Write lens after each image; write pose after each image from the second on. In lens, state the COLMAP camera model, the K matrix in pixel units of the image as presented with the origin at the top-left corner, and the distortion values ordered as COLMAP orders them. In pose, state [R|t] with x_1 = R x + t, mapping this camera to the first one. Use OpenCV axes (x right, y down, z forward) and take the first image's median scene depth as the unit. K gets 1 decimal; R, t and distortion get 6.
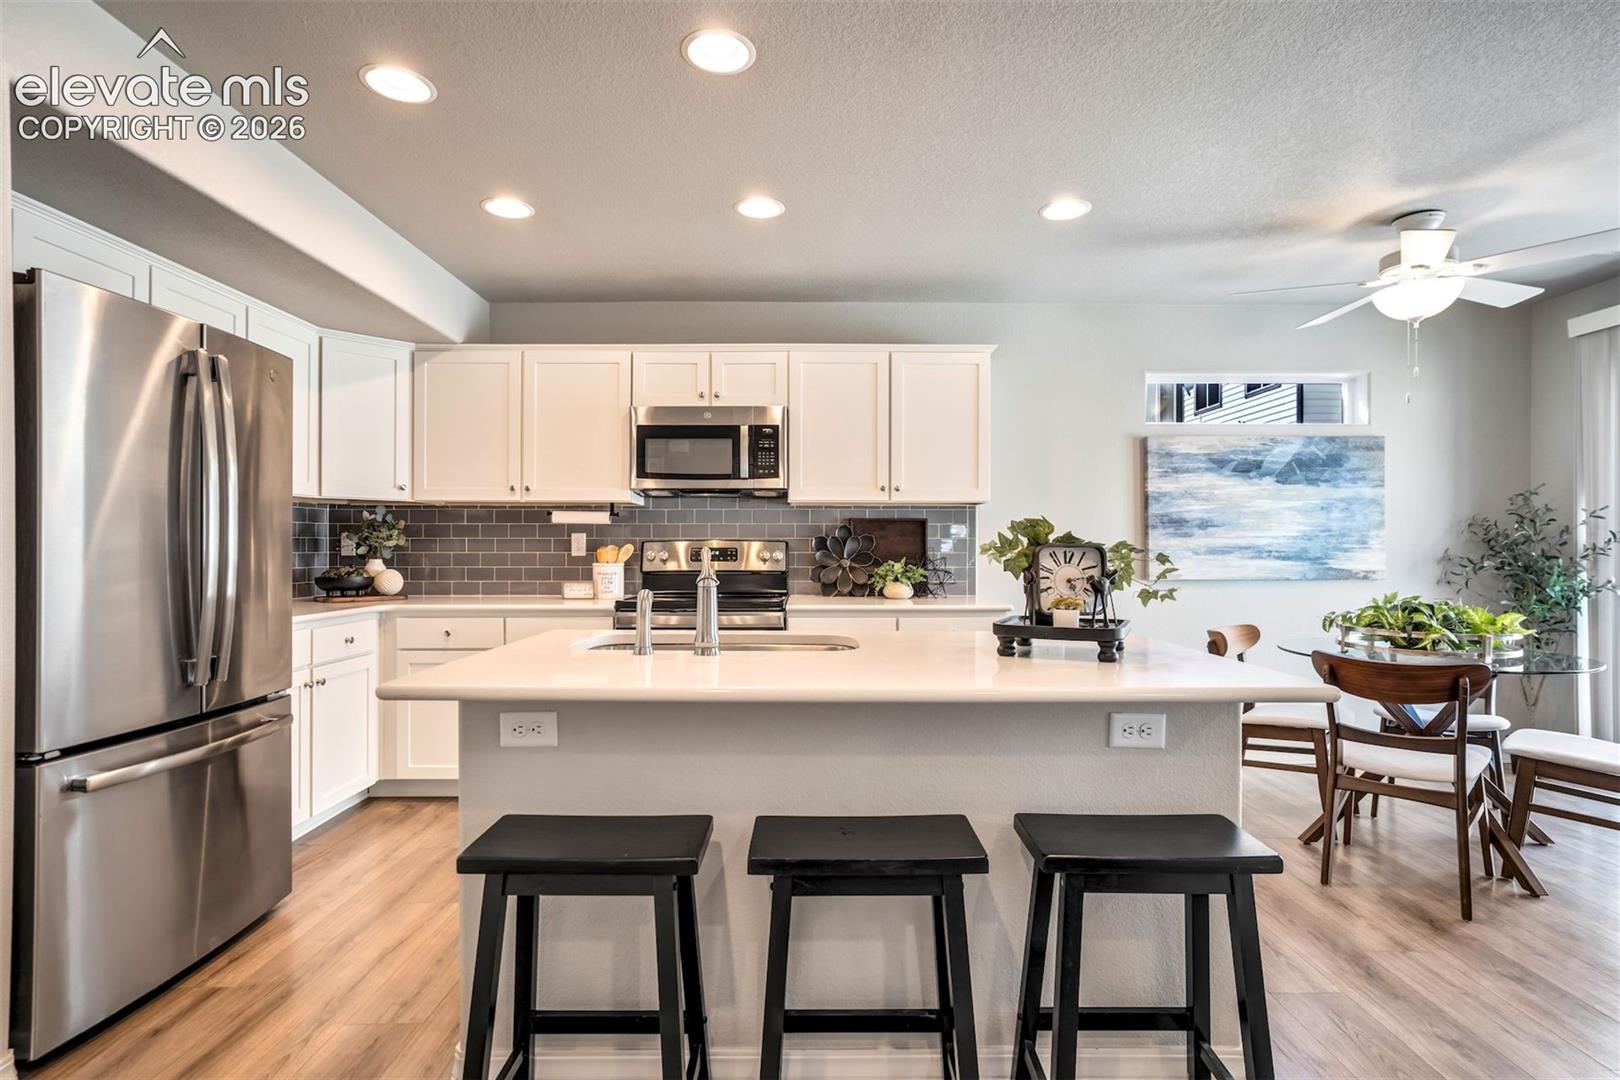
lens RADIAL K [[815.0, 0, 814.1], [0, 815.0, 542.0], [0, 0, 1]] dist [-0.021978, 0.015163]
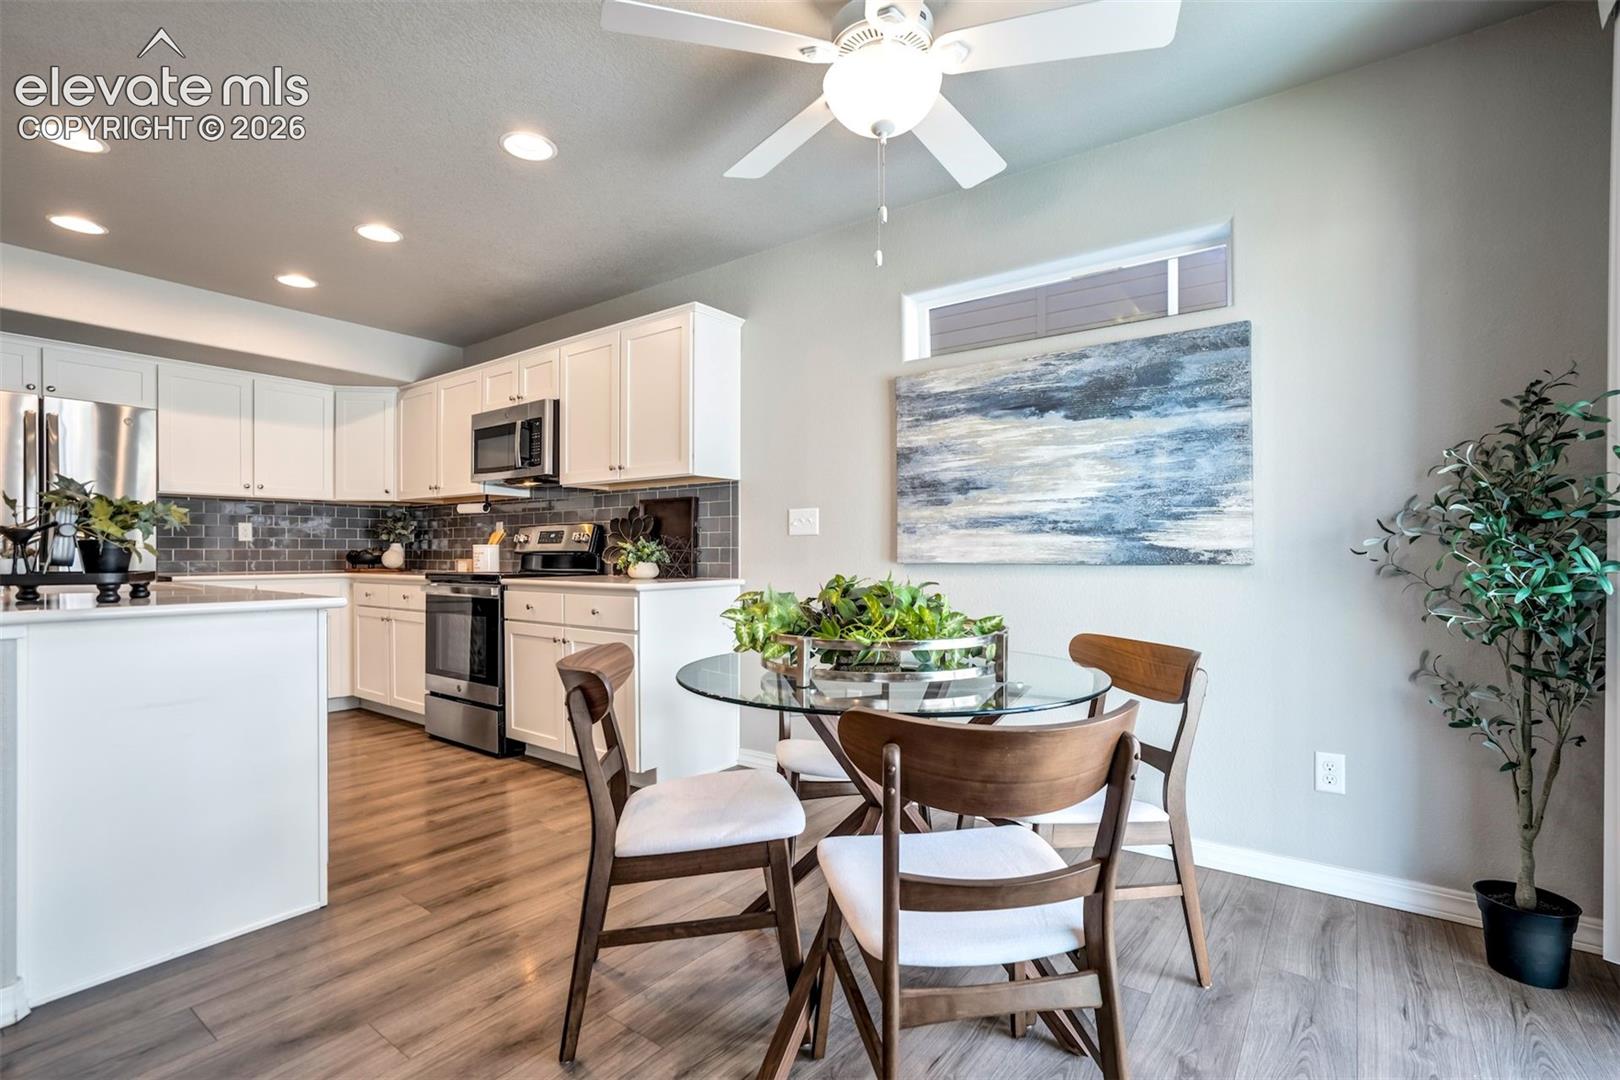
lens RADIAL K [[751.5, 0, 811.8], [0, 751.5, 552.5], [0, 0, 1]] dist [-0.040269, 0.020944]
pose [[0.797295, -0.001344, -0.603588, 0.795070], [0.004621, 0.999982, 0.003878, 0.034646], [0.603572, -0.005881, 0.797287, 0.388685]]
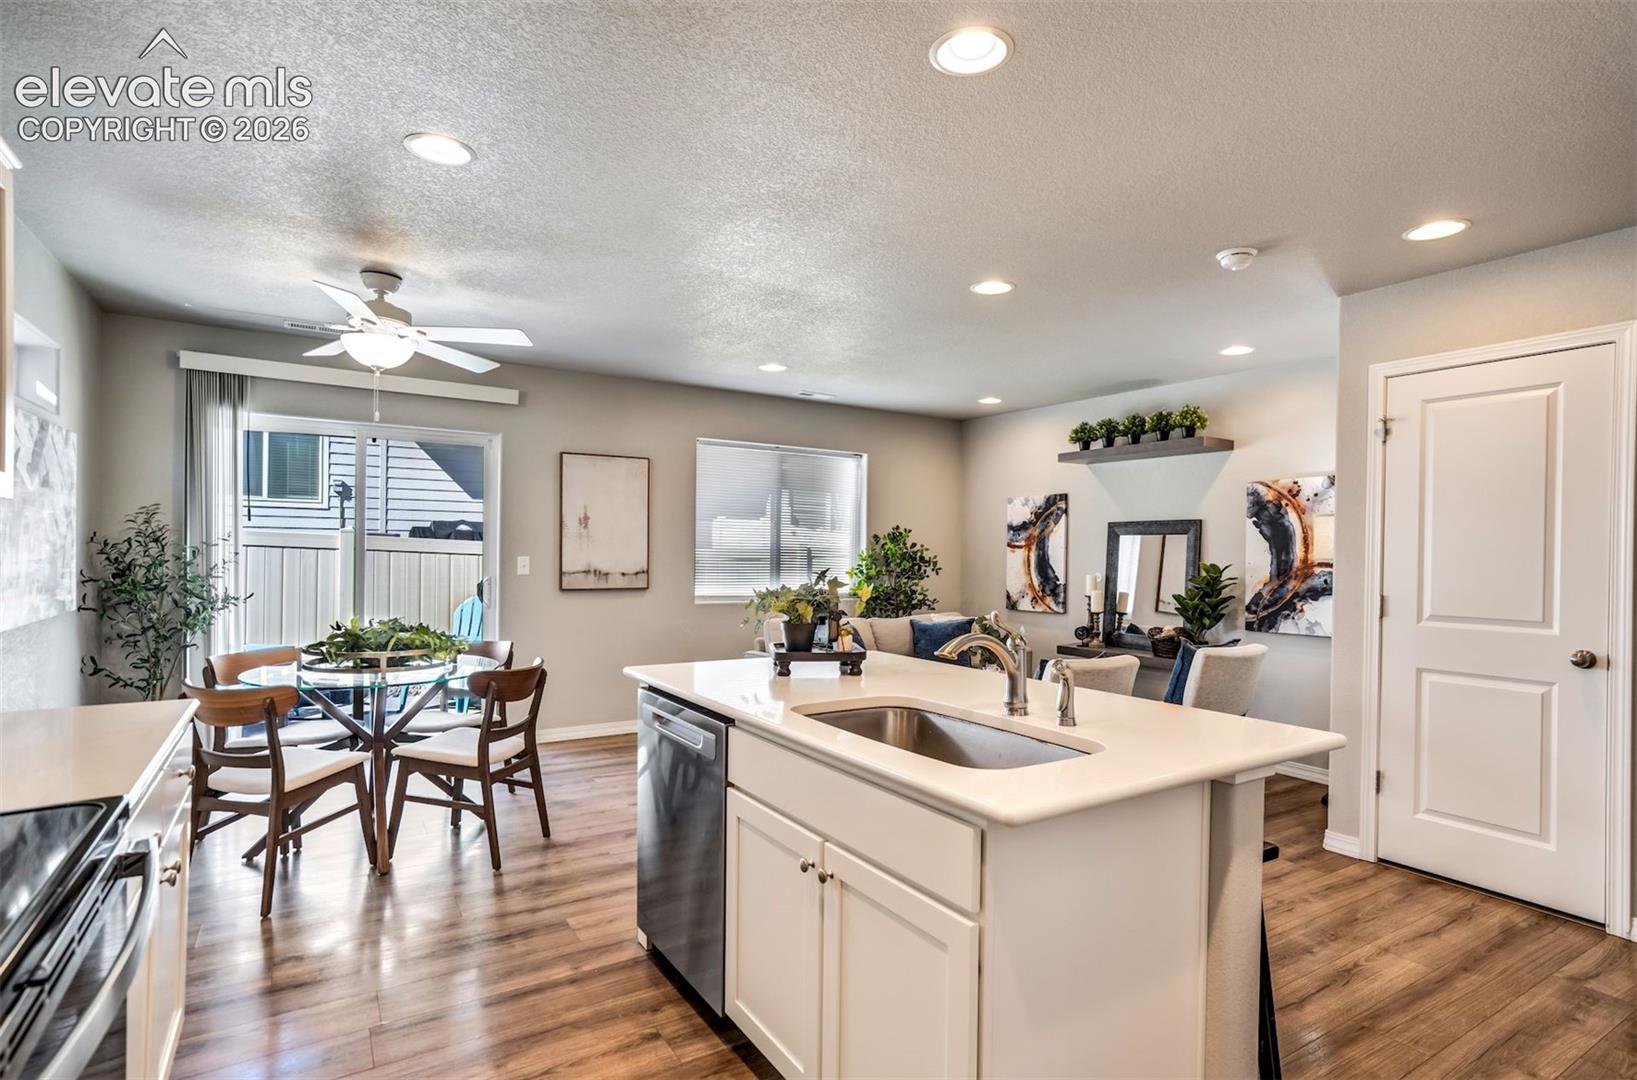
lens RADIAL K [[823.6, 0, 827.9], [0, 823.6, 556.5], [0, 0, 1]] dist [-0.021978, 0.015163]
pose [[-0.532471, -0.016047, 0.846296, -0.407464], [-0.019374, 0.999789, 0.006768, -0.029060], [-0.846226, -0.012793, -0.532670, 0.816189]]
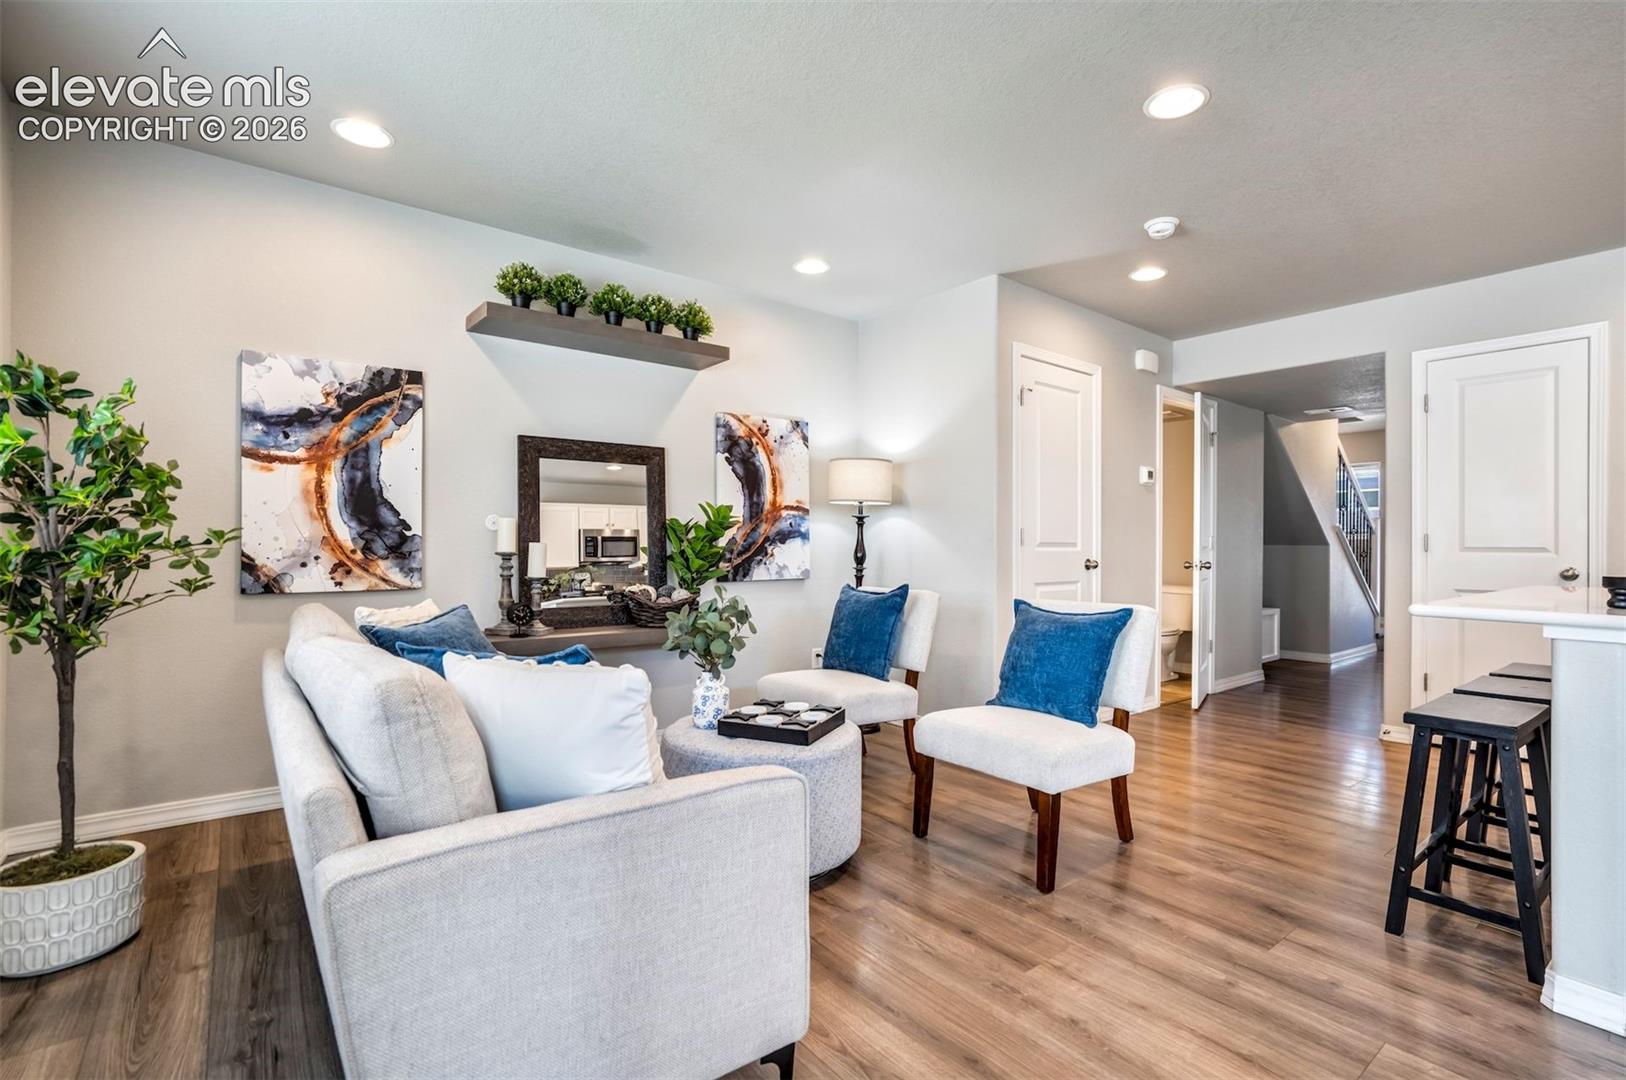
lens RADIAL K [[754.2, 0, 819.0], [0, 754.2, 538.5], [0, 0, 1]] dist [-0.040269, 0.020944]
pose [[-0.787034, -0.016842, -0.616679, 0.787656], [-0.008882, 0.999833, -0.015969, 0.035210], [0.616845, -0.007091, -0.787052, 0.490025]]
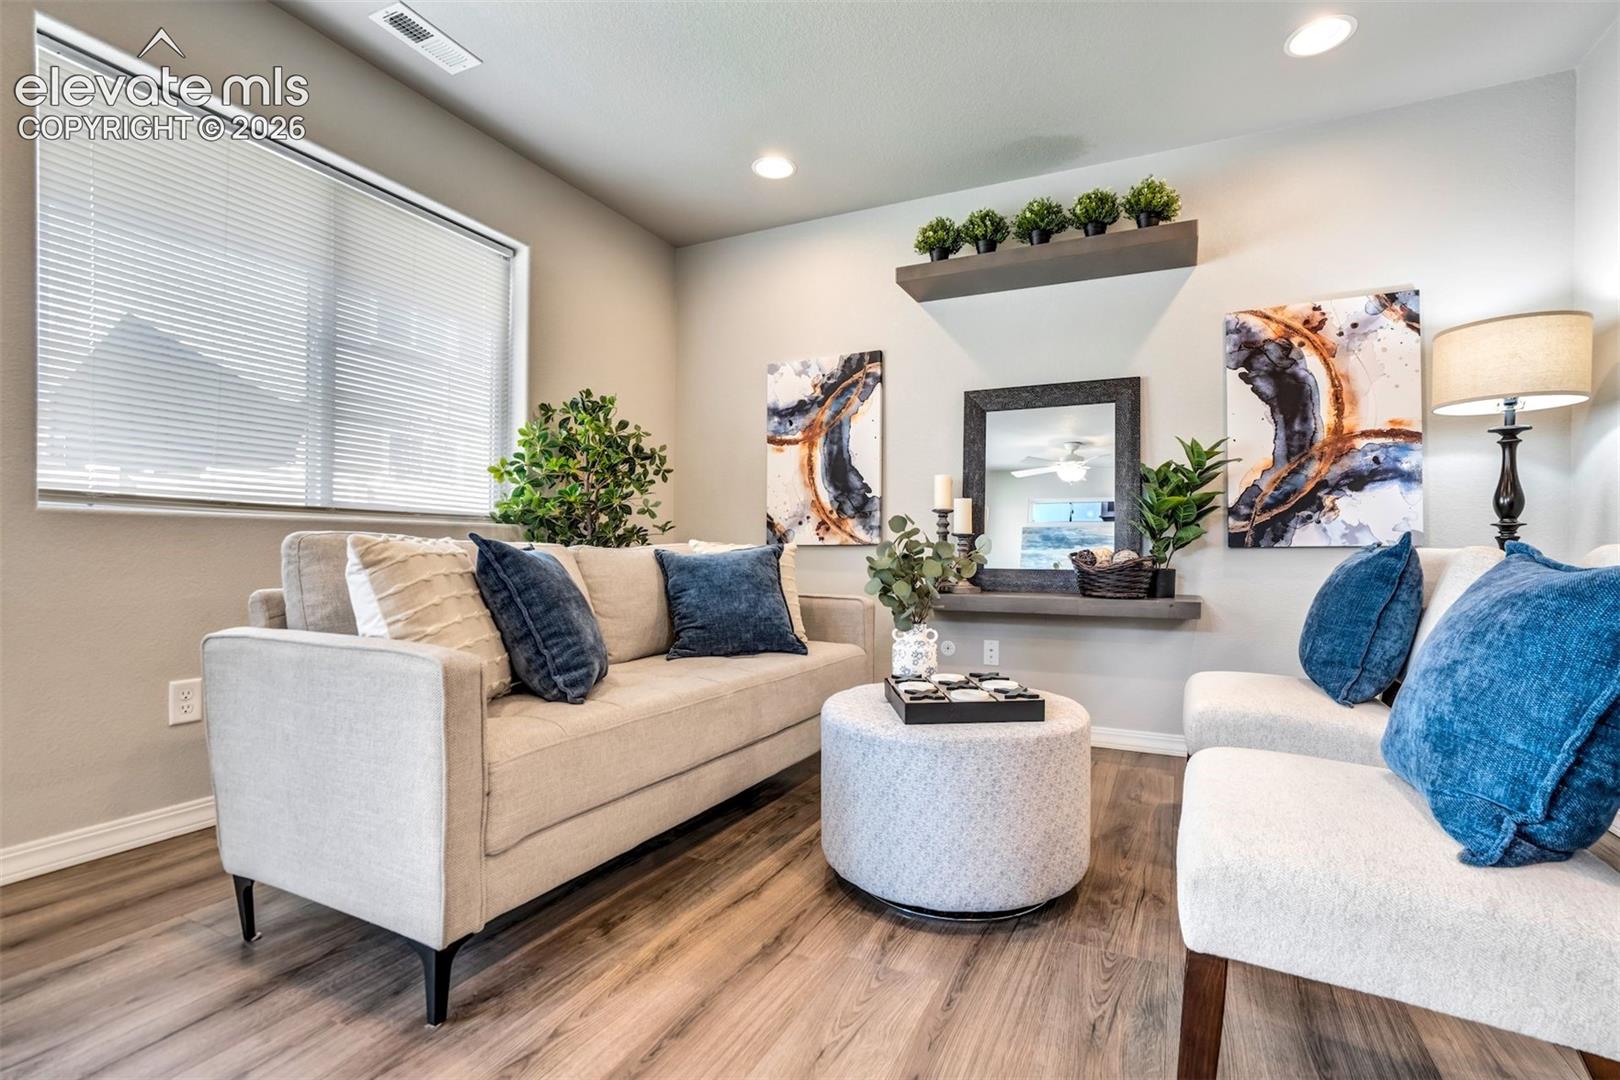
lens RADIAL K [[751.5, 0, 819.9], [0, 751.5, 550.1], [0, 0, 1]] dist [-0.040269, 0.020944]
pose [[-0.896479, -0.012484, 0.442911, 0.323233], [-0.014874, 0.999888, -0.001923, 0.086107], [-0.442837, -0.008312, -0.896564, 0.433684]]
